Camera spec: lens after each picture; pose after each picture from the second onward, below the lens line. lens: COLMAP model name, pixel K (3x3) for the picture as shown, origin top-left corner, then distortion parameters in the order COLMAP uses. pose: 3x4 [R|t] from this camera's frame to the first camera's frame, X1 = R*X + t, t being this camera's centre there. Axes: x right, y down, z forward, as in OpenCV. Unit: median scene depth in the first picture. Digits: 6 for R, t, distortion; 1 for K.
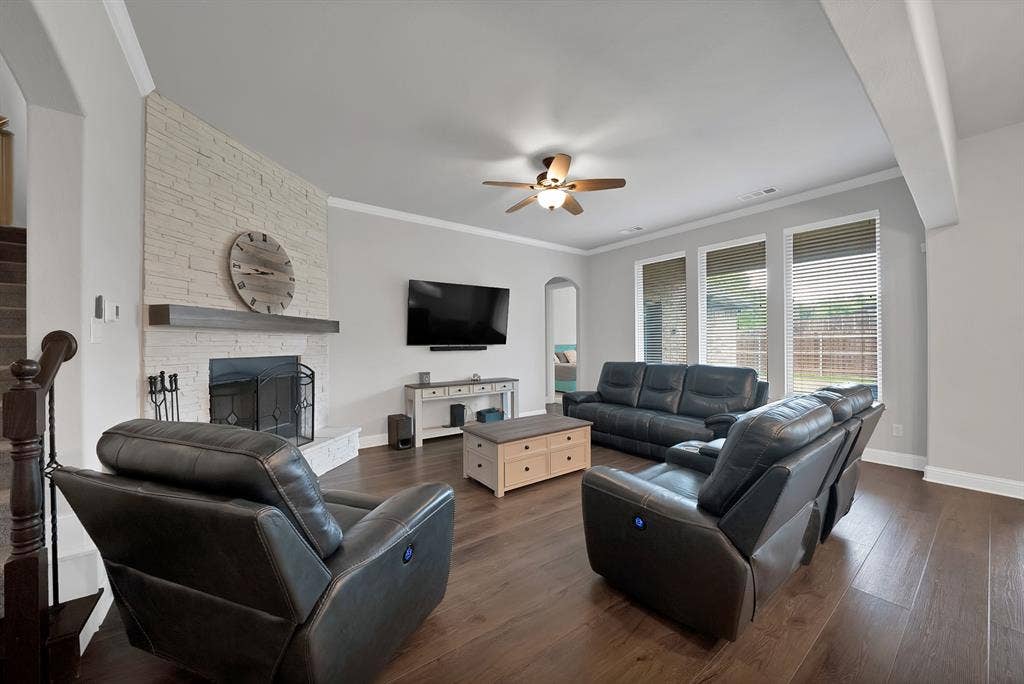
lens RADIAL K [[366.7, 0, 516.8], [0, 366.7, 342.9], [0, 0, 1]] dist [-0.016117, -0.000322]
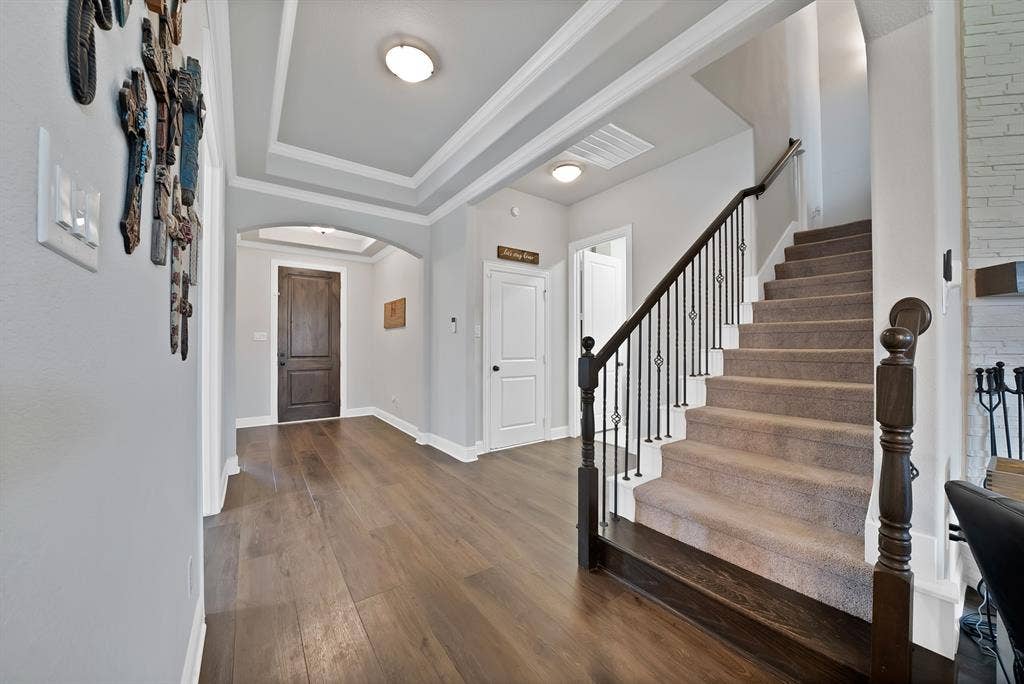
lens RADIAL K [[366.7, 0, 503.5], [0, 366.7, 342.1], [0, 0, 1]] dist [-0.016117, -0.000322]
pose [[-0.017322, -0.009502, -0.999805, -0.189085], [0.003589, 0.999948, -0.009565, 0.028224], [0.999844, -0.003754, -0.017287, 0.042884]]
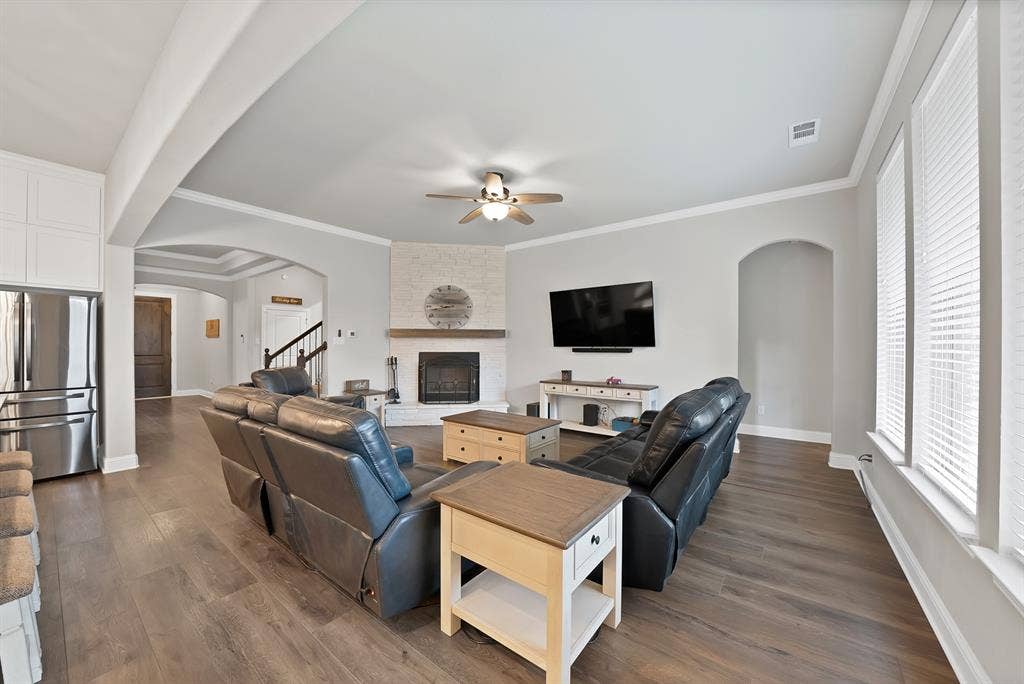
lens RADIAL K [[366.7, 0, 515.9], [0, 366.7, 344.8], [0, 0, 1]] dist [-0.016117, -0.000322]
pose [[0.302999, 0.005411, -0.952975, 1.062065], [-0.000562, 0.999985, 0.005499, -0.007939], [0.952991, -0.001130, 0.302998, 0.684102]]
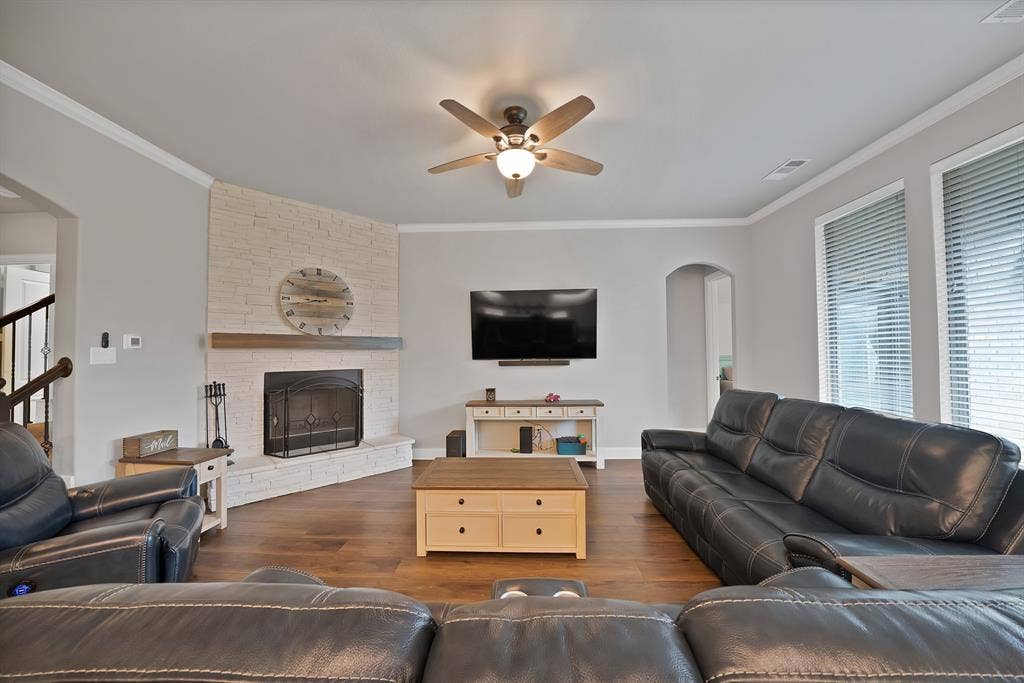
lens RADIAL K [[366.7, 0, 507.7], [0, 366.7, 344.8], [0, 0, 1]] dist [-0.016117, -0.000322]
pose [[0.784906, -0.013187, -0.619474, 0.491620], [0.004038, 0.999861, -0.016167, -0.022203], [0.619601, 0.010188, 0.784851, 0.395519]]
